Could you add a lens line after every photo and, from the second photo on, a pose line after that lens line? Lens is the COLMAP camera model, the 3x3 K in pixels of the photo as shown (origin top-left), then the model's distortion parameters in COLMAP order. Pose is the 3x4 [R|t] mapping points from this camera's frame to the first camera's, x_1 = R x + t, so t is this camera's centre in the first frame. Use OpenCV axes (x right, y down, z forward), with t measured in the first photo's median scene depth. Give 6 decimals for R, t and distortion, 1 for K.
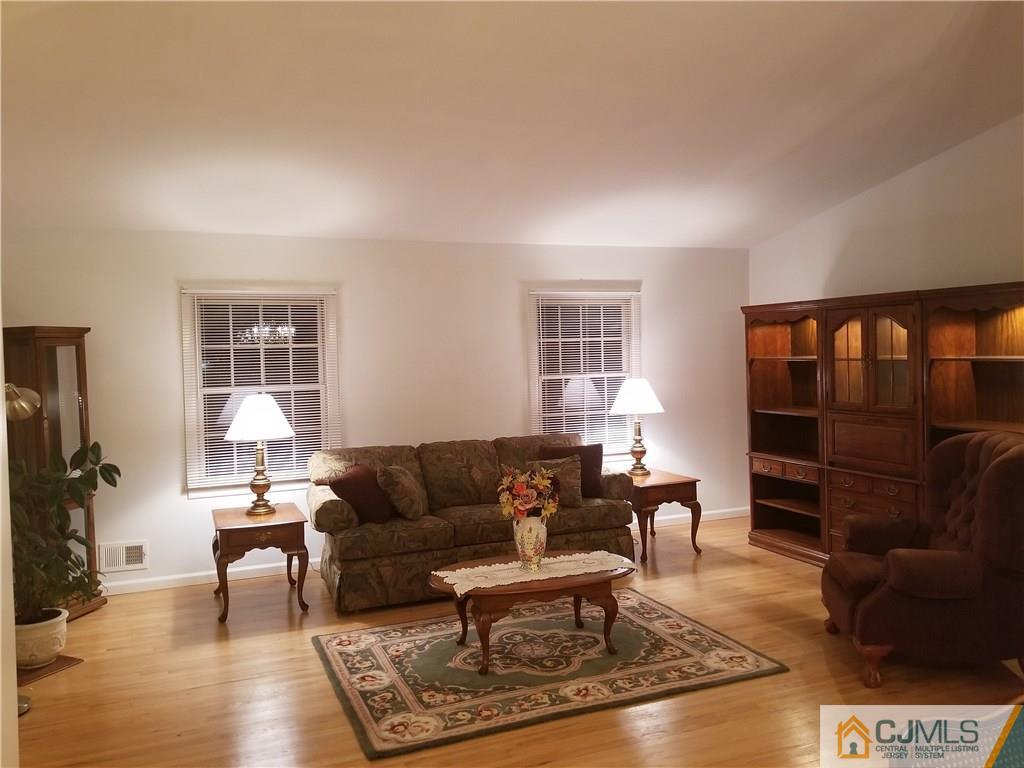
lens RADIAL K [[806.2, 0, 500.8], [0, 806.2, 383.1], [0, 0, 1]] dist [0.096215, -0.160361]
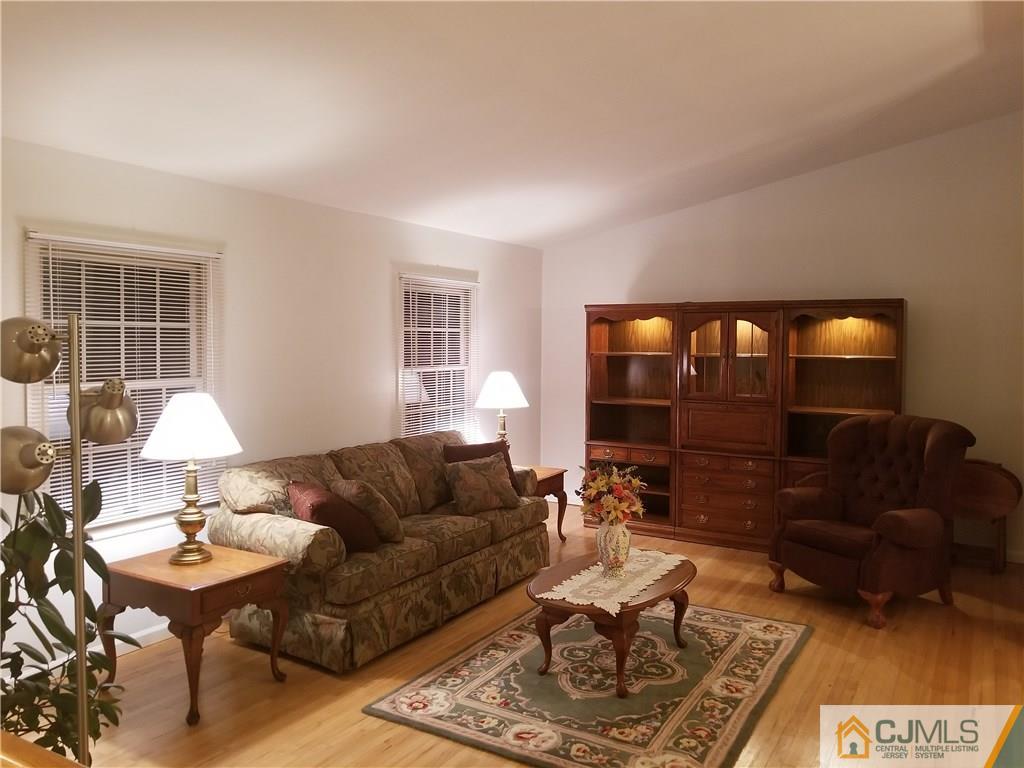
lens RADIAL K [[806.2, 0, 500.8], [0, 806.2, 383.1], [0, 0, 1]] dist [0.096215, -0.160361]
pose [[0.790554, -0.005830, 0.612364, -0.546470], [0.000205, 0.999957, 0.009256, -0.001416], [-0.612392, -0.007192, 0.790522, 0.291417]]
